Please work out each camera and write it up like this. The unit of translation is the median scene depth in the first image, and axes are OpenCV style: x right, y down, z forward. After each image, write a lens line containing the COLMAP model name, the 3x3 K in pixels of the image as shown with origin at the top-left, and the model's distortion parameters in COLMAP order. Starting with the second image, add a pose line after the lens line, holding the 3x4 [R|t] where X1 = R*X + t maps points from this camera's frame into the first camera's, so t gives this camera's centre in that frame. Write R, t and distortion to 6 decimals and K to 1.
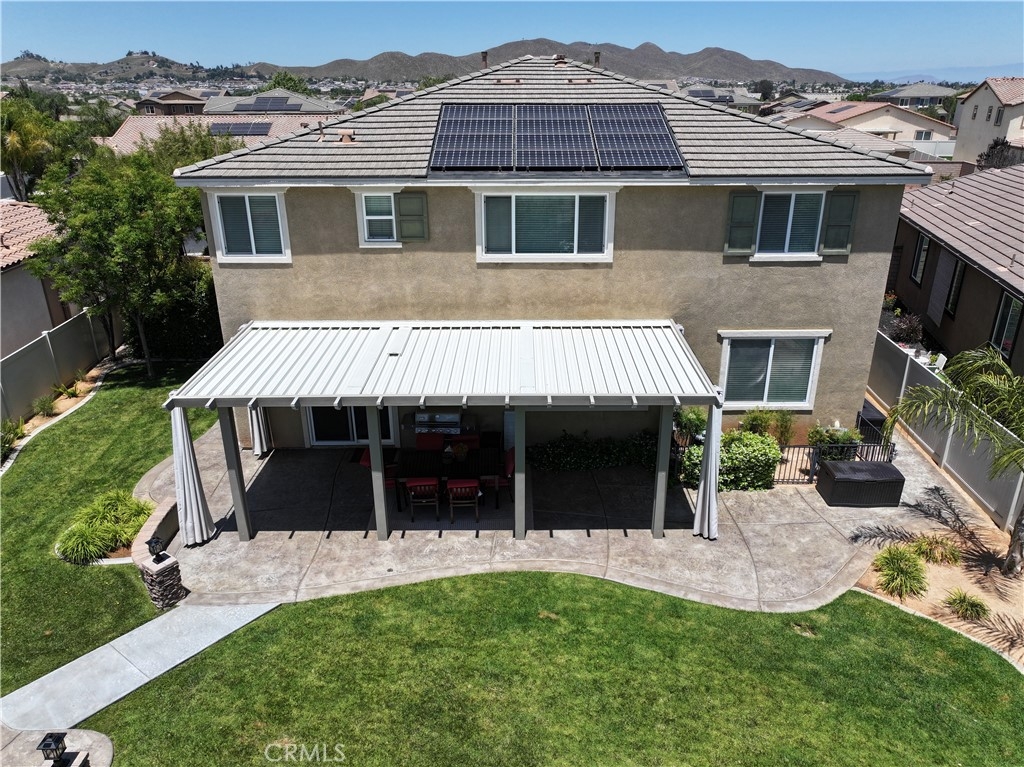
lens RADIAL K [[727.1, 0, 511.9], [0, 727.1, 381.0], [0, 0, 1]] dist [0.002116, 0.012727]
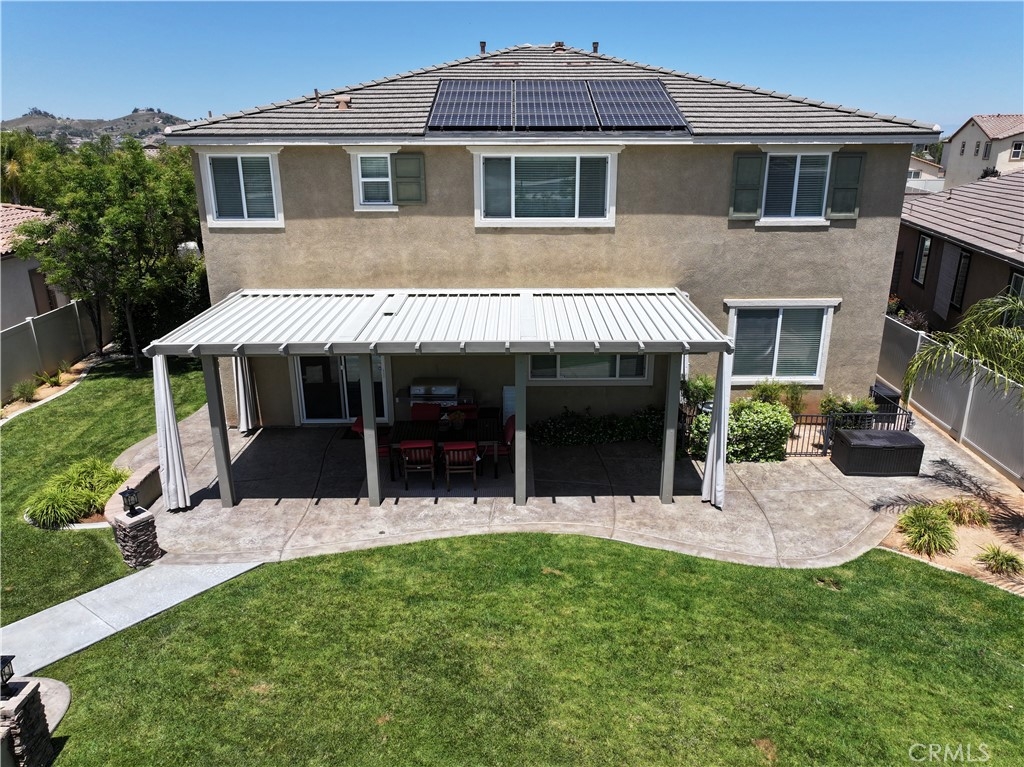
lens RADIAL K [[727.1, 0, 512.0], [0, 727.1, 380.6], [0, 0, 1]] dist [0.002116, 0.012727]
pose [[0.999984, -0.000497, 0.005616, -0.004792], [0.000885, 0.997597, -0.069281, 0.114783], [-0.005568, 0.069284, 0.997581, 0.046814]]
